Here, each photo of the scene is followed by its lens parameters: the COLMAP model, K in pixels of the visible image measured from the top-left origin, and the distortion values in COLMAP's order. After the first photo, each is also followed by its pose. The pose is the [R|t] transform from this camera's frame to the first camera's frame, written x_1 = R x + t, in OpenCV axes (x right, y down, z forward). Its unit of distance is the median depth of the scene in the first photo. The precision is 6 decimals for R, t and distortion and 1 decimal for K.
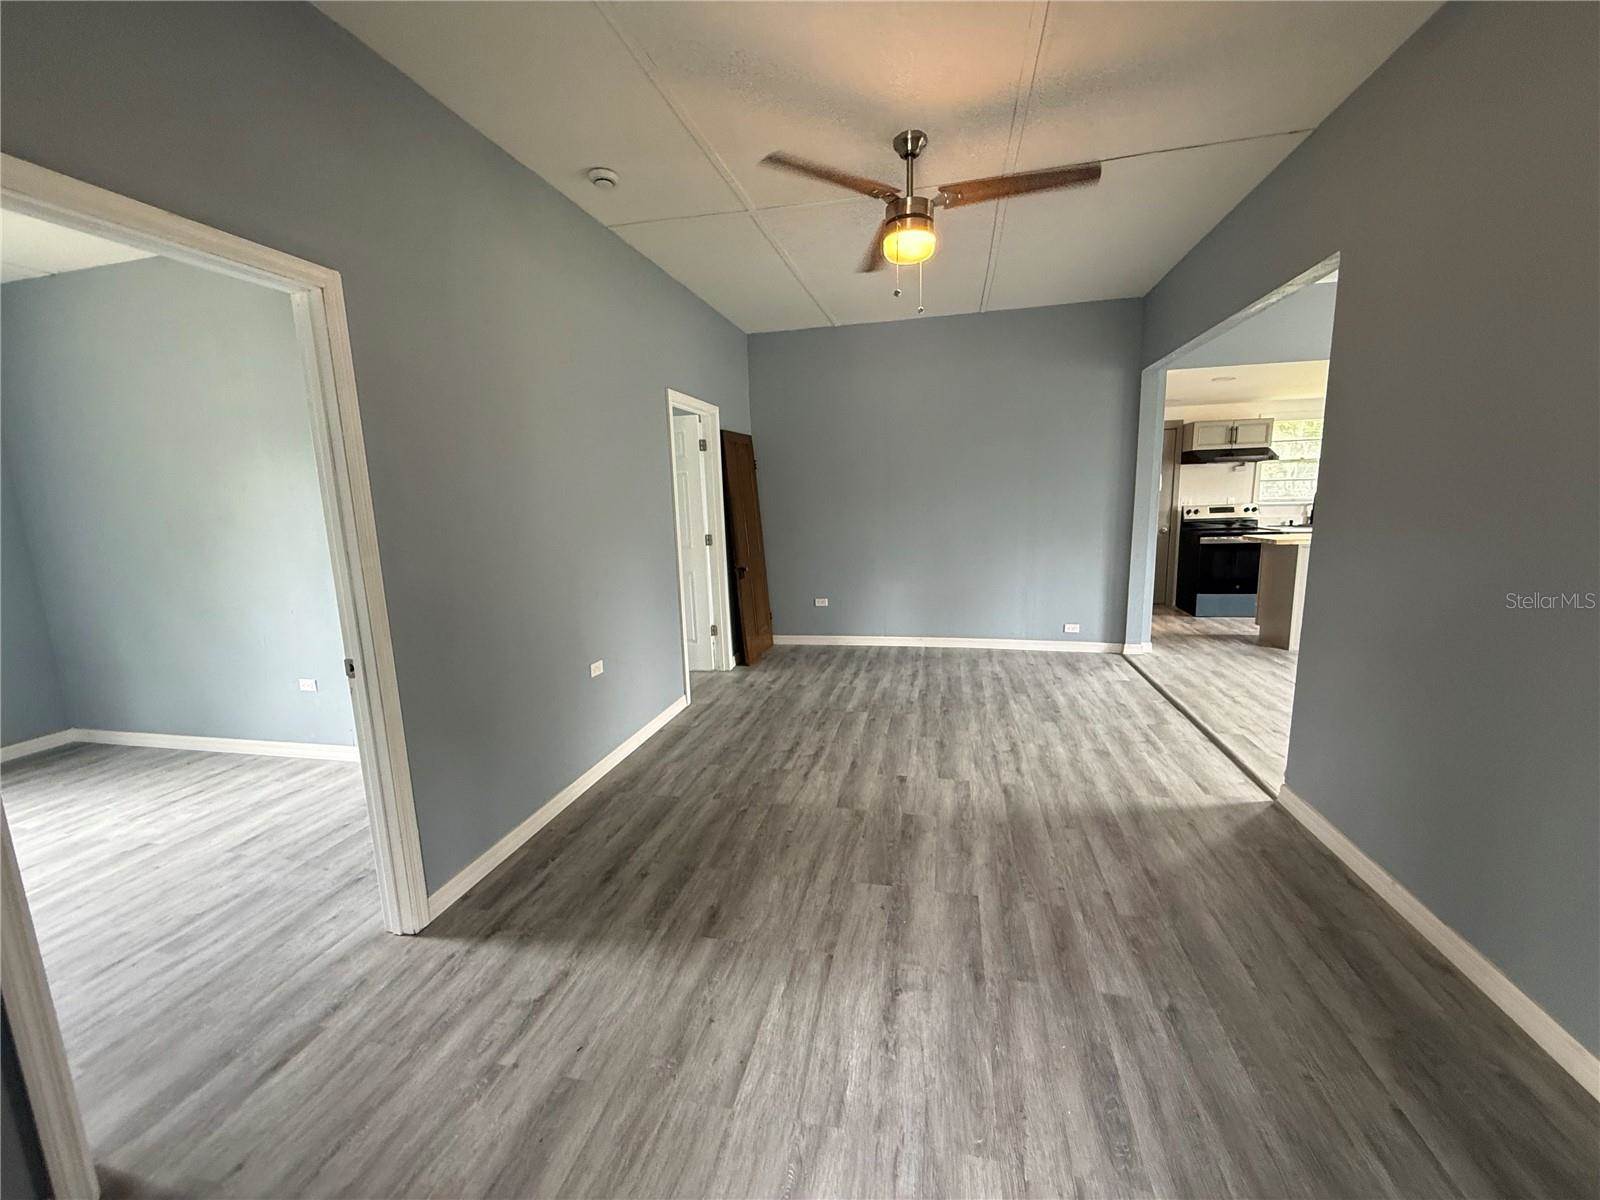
lens RADIAL K [[637.6, 0, 797.7], [0, 637.6, 602.1], [0, 0, 1]] dist [0.000570, 0.000005]
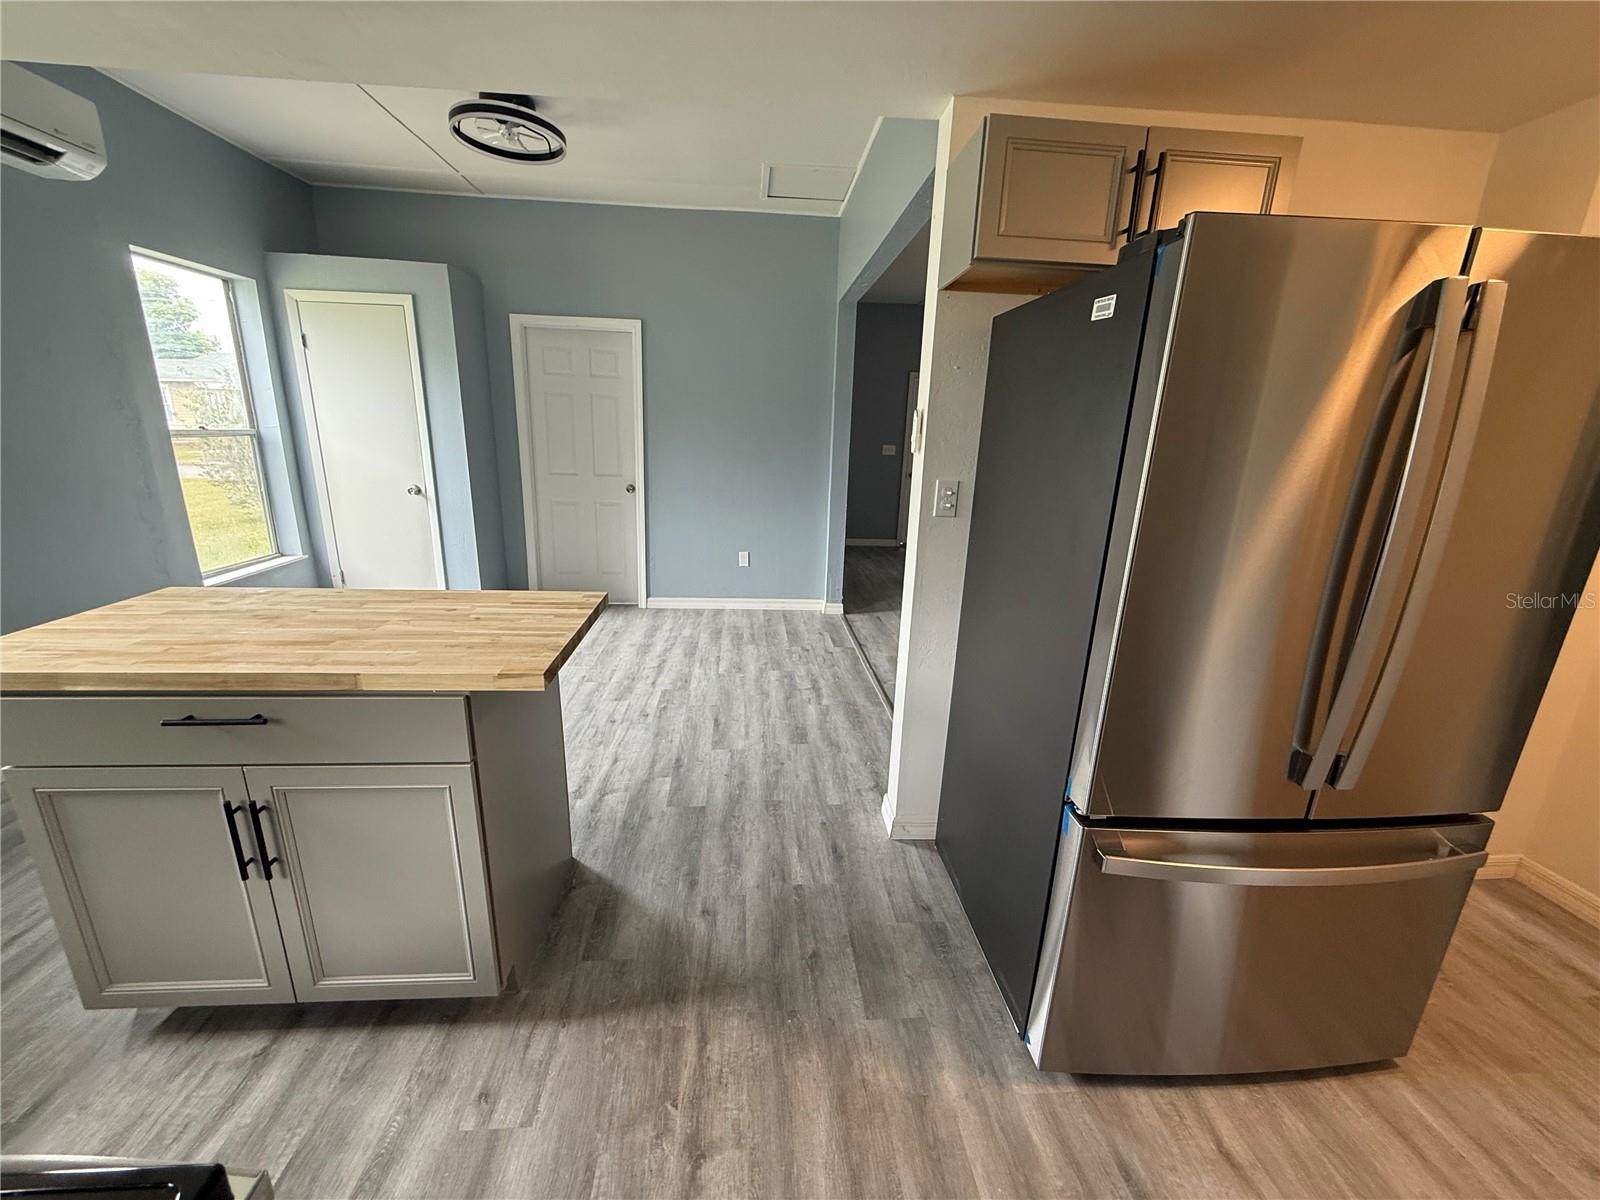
lens RADIAL K [[637.6, 0, 796.8], [0, 637.6, 600.1], [0, 0, 1]] dist [0.000570, 0.000005]
pose [[-0.955012, 0.078655, -0.285948, 1.135494], [-0.051597, 0.905417, 0.421375, -0.381552], [0.292046, 0.417172, -0.860626, 2.033633]]
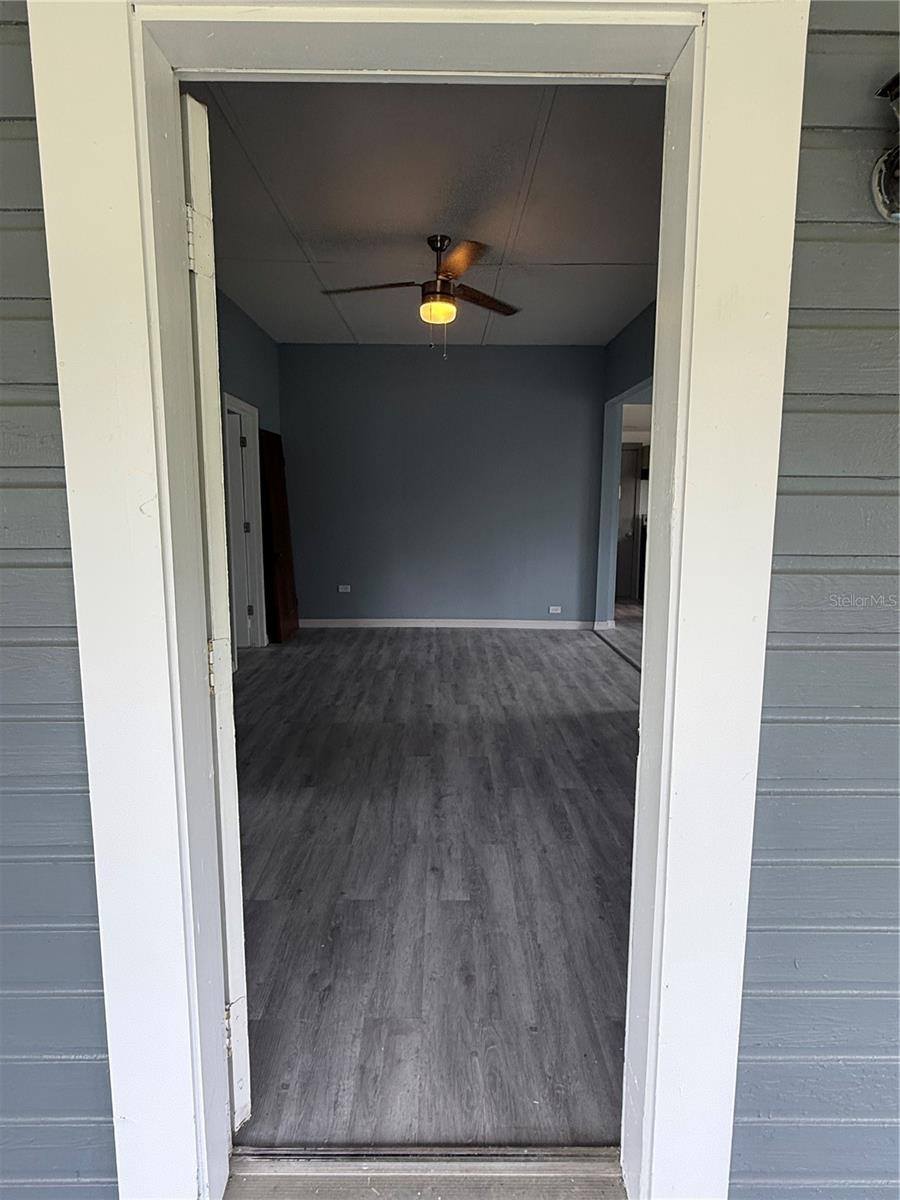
lens RADIAL K [[689.9, 0, 448.0], [0, 689.9, 607.0], [0, 0, 1]] dist [-0.001471, -0.000488]
pose [[0.971496, 0.000144, 0.237056, -0.123134], [0.003379, 0.999890, -0.014455, 0.085992], [-0.237032, 0.014844, 0.971388, -0.356737]]
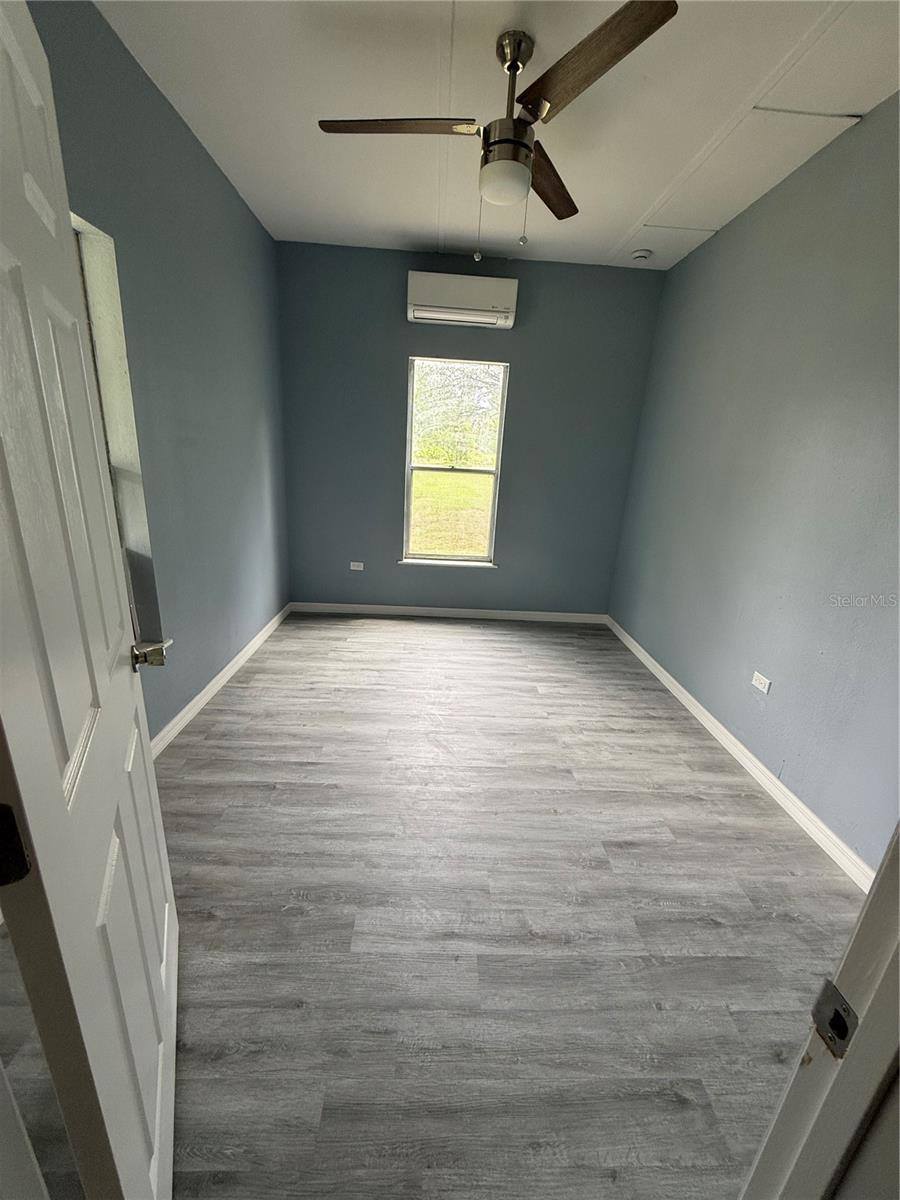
lens RADIAL K [[478.2, 0, 450.4], [0, 478.2, 602.7], [0, 0, 1]] dist [0.000570, 0.000005]
pose [[0.254317, 0.340053, -0.905366, -0.353722], [-0.222549, 0.931599, 0.287393, -0.060618], [0.941167, 0.128400, 0.312600, 0.424051]]
